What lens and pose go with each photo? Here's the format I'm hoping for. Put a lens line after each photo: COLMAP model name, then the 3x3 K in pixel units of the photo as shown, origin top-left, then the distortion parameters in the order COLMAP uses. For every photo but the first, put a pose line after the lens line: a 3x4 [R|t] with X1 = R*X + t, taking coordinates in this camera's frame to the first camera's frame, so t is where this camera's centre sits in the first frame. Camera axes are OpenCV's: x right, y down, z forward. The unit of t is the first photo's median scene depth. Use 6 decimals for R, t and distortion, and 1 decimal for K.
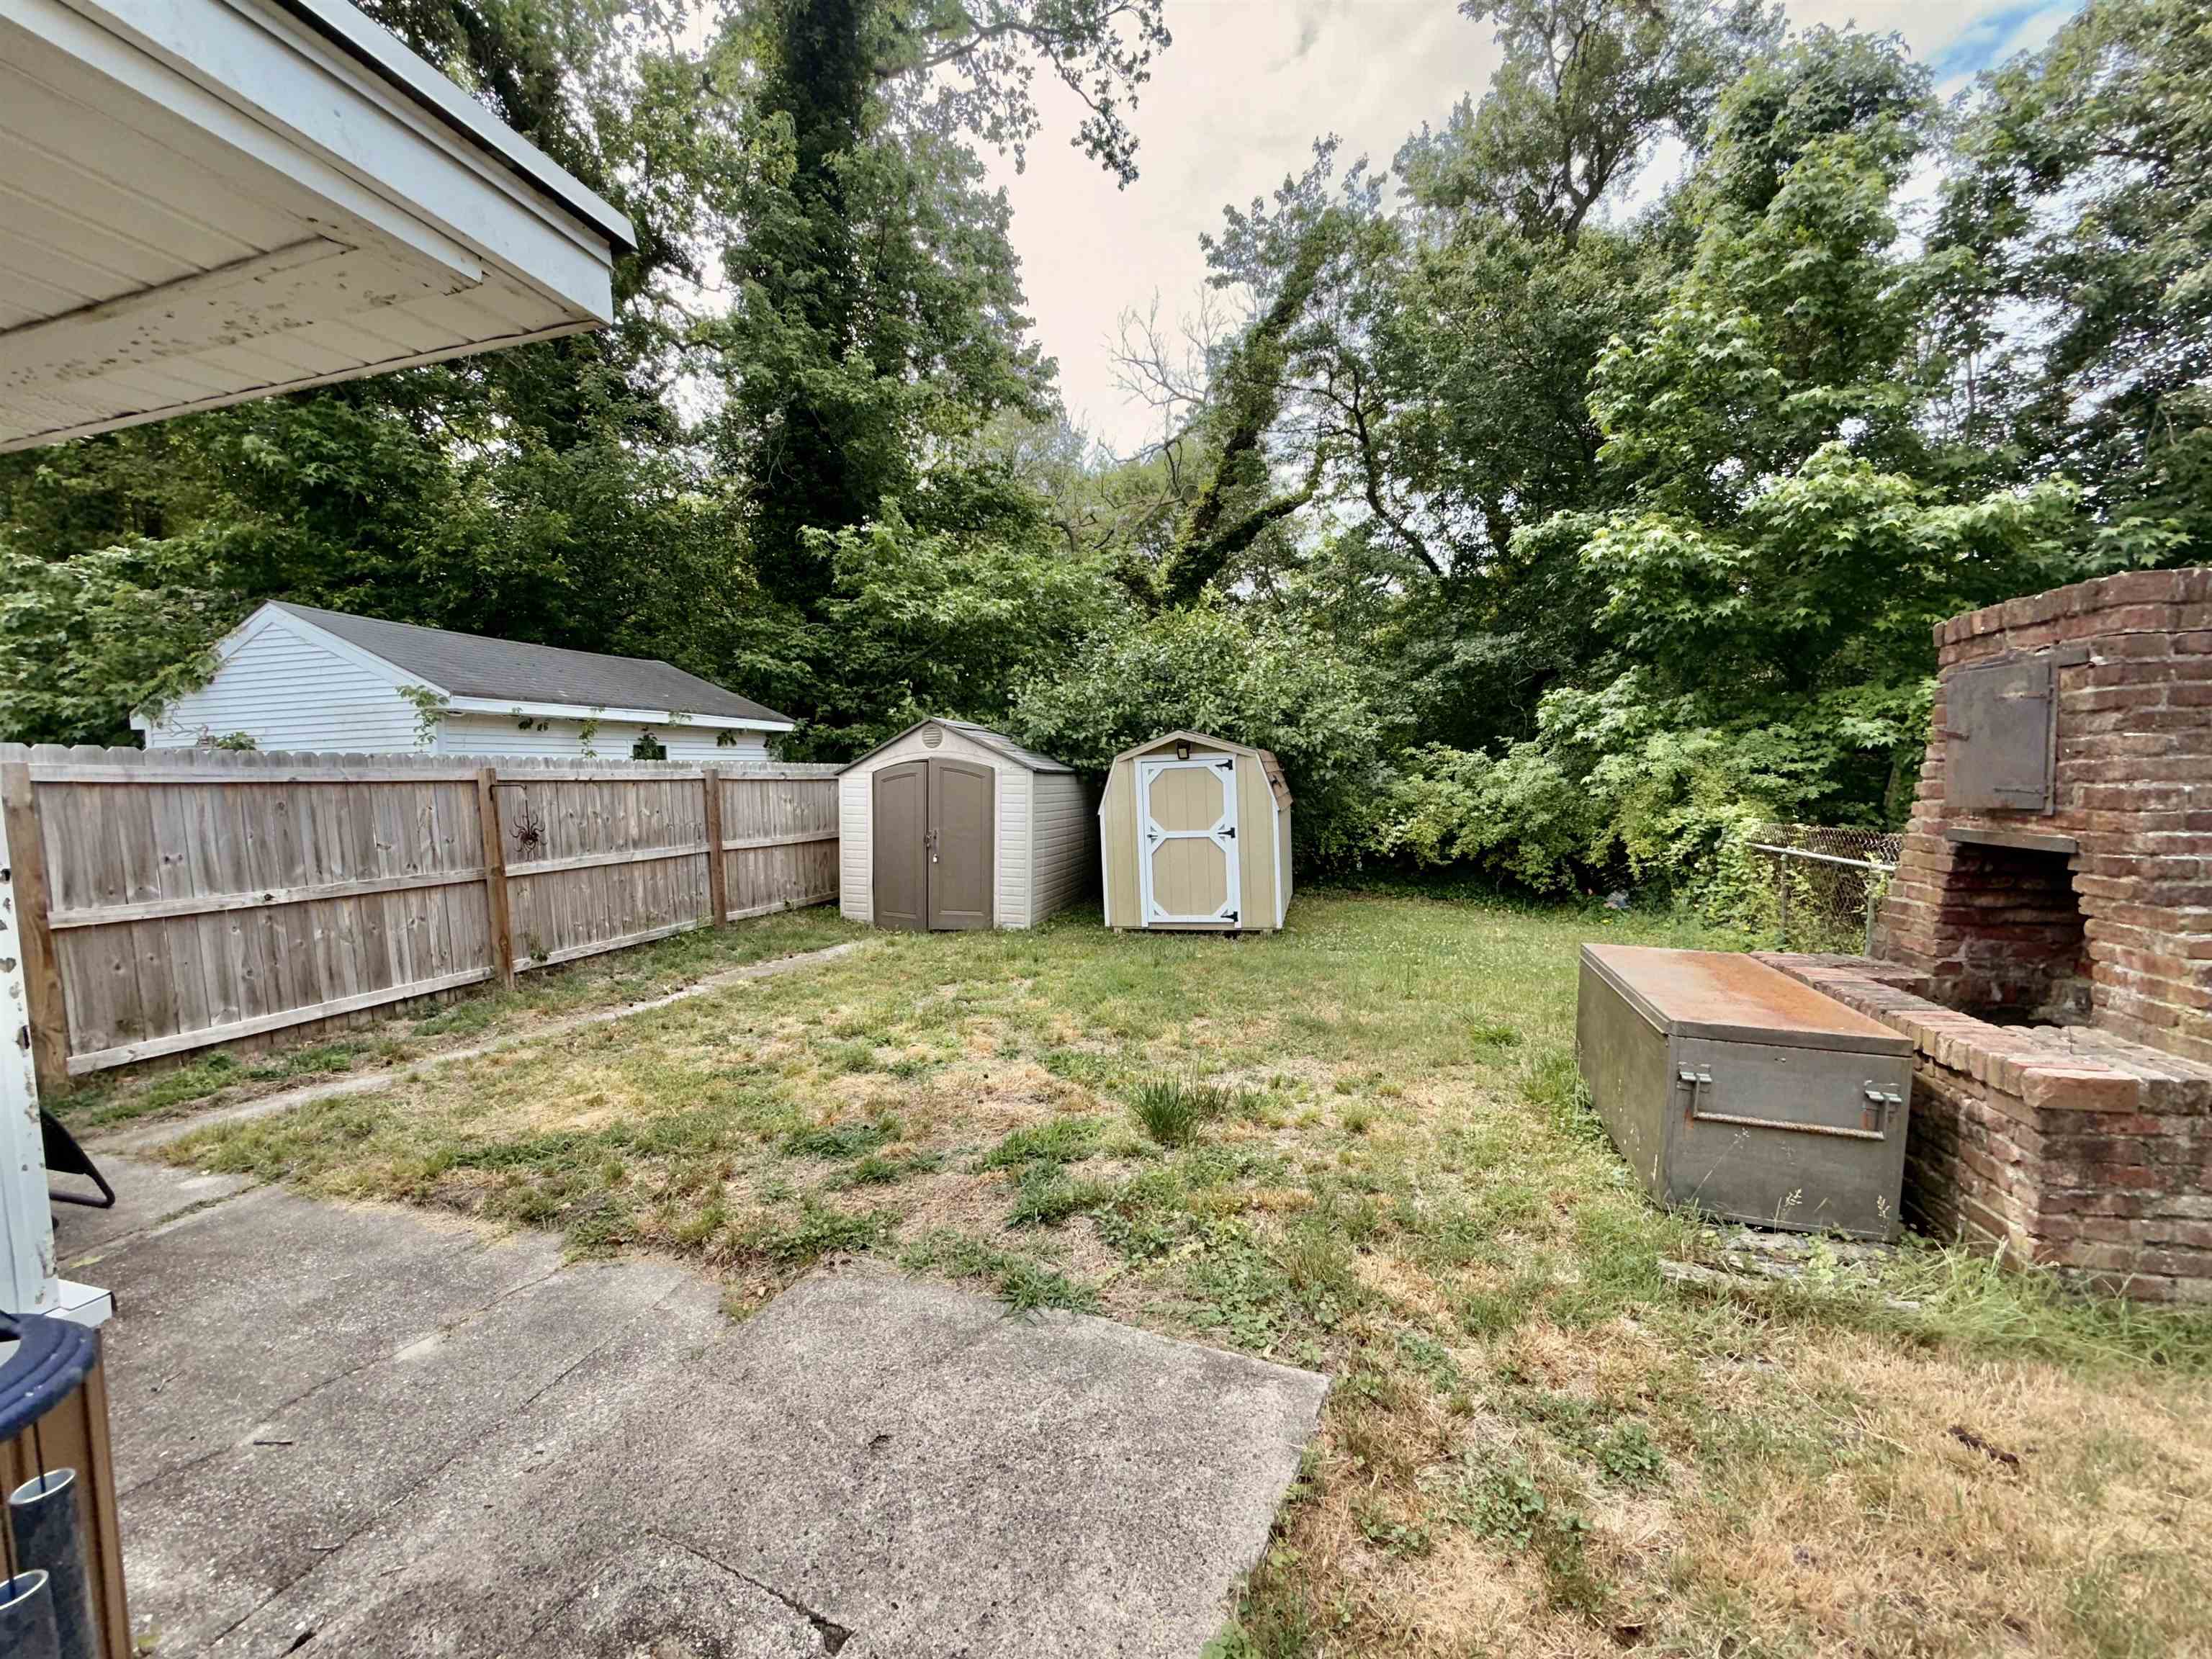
lens RADIAL K [[888.4, 0, 1106.0], [0, 888.4, 829.5], [0, 0, 1]] dist [0.000884, 0.000059]
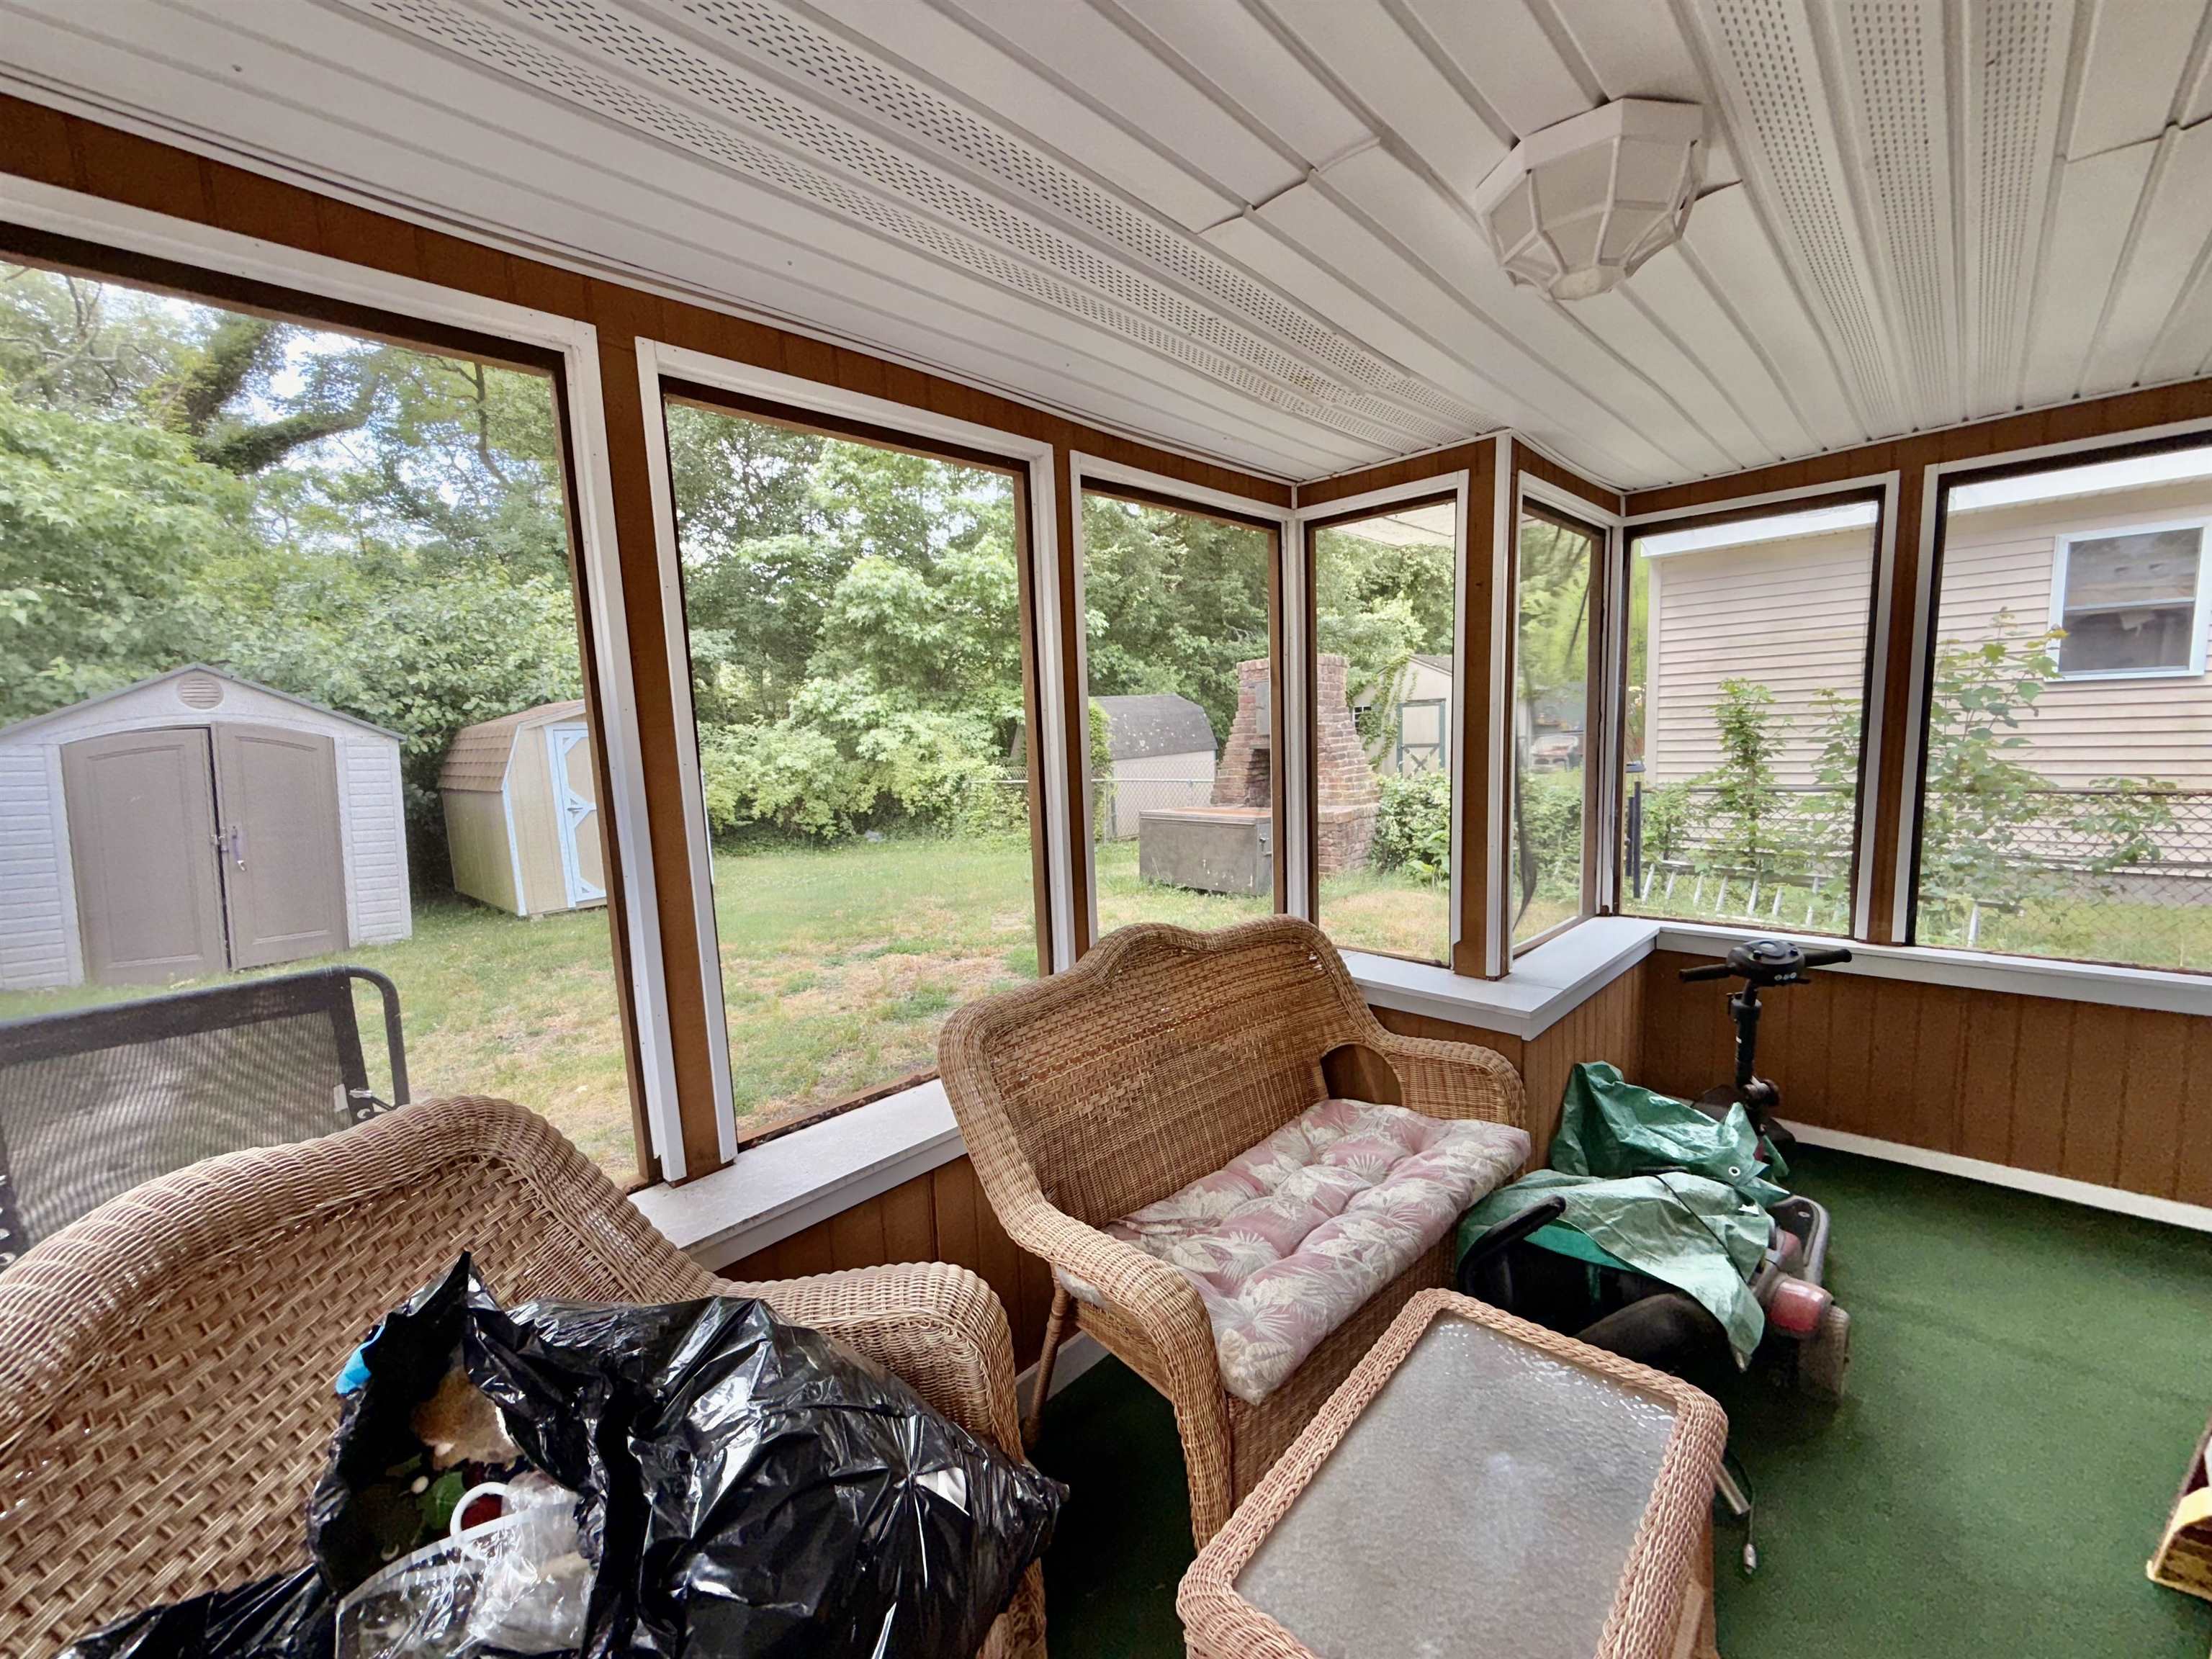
lens RADIAL K [[888.4, 0, 1106.0], [0, 888.4, 829.5], [0, 0, 1]] dist [0.000884, 0.000059]
pose [[0.441238, -0.090053, 0.892860, -0.548943], [0.081265, 0.994874, 0.060182, 0.017446], [-0.893703, 0.046003, 0.446295, 0.074728]]
